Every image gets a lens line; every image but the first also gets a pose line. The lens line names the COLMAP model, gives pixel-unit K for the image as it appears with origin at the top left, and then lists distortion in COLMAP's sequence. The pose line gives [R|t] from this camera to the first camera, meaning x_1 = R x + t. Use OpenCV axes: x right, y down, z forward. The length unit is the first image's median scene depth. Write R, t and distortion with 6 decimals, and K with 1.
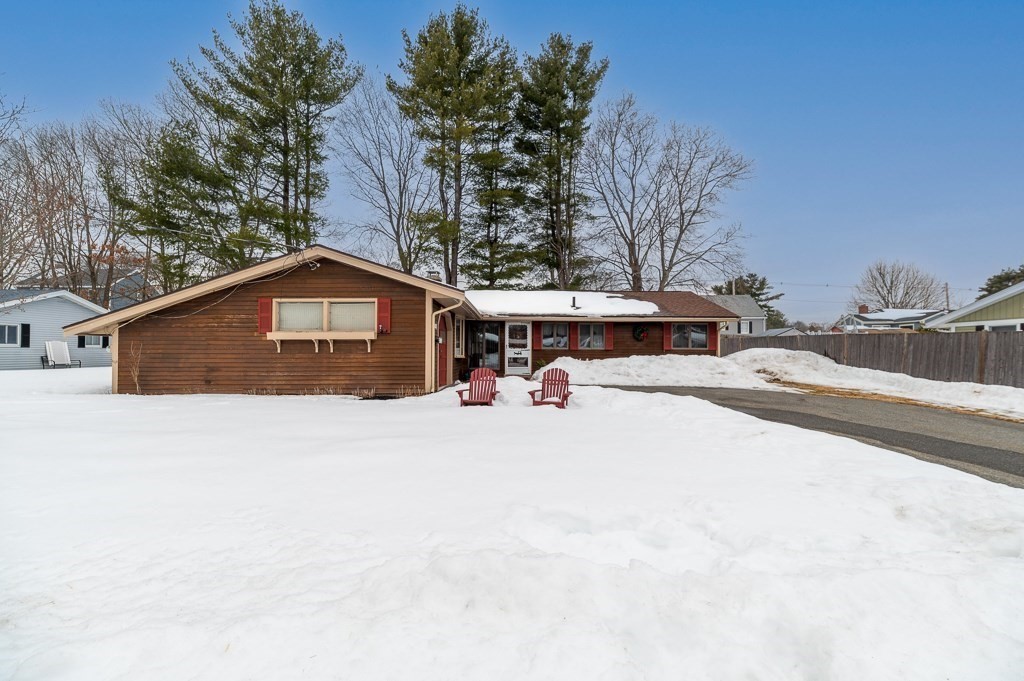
lens RADIAL K [[445.2, 0, 514.3], [0, 445.2, 339.9], [0, 0, 1]] dist [0.004306, 0.000501]
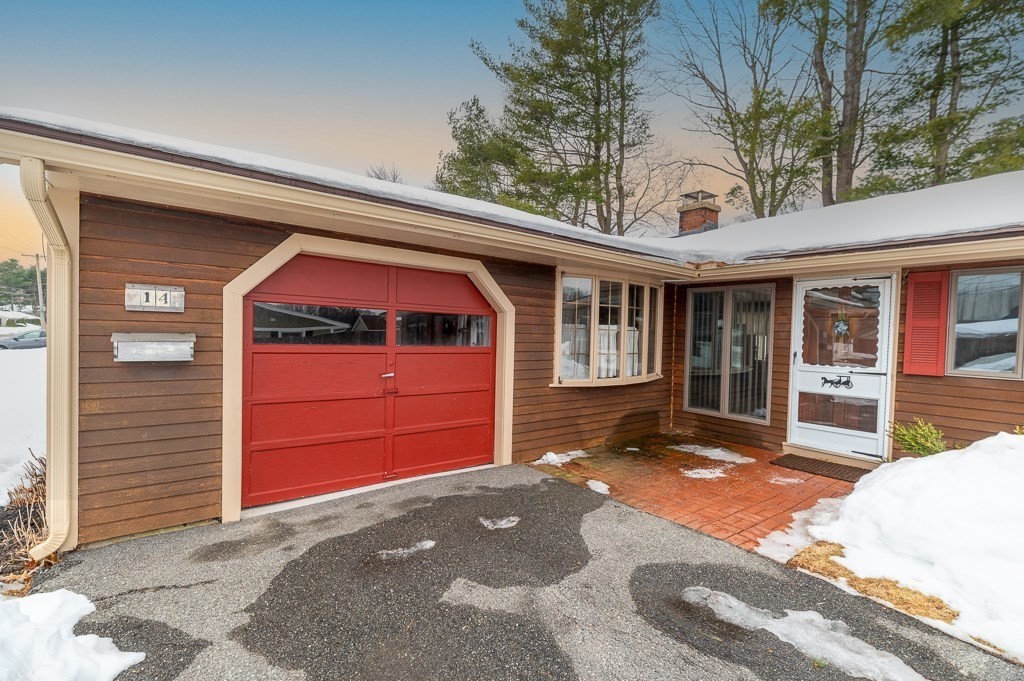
lens RADIAL K [[445.2, 0, 516.4], [0, 445.2, 343.7], [0, 0, 1]] dist [0.004306, 0.000501]
pose [[0.607270, 0.029512, -0.793947, 0.114611], [0.001933, 0.999252, 0.038622, -0.007567], [0.794493, -0.024989, 0.606759, 0.646897]]
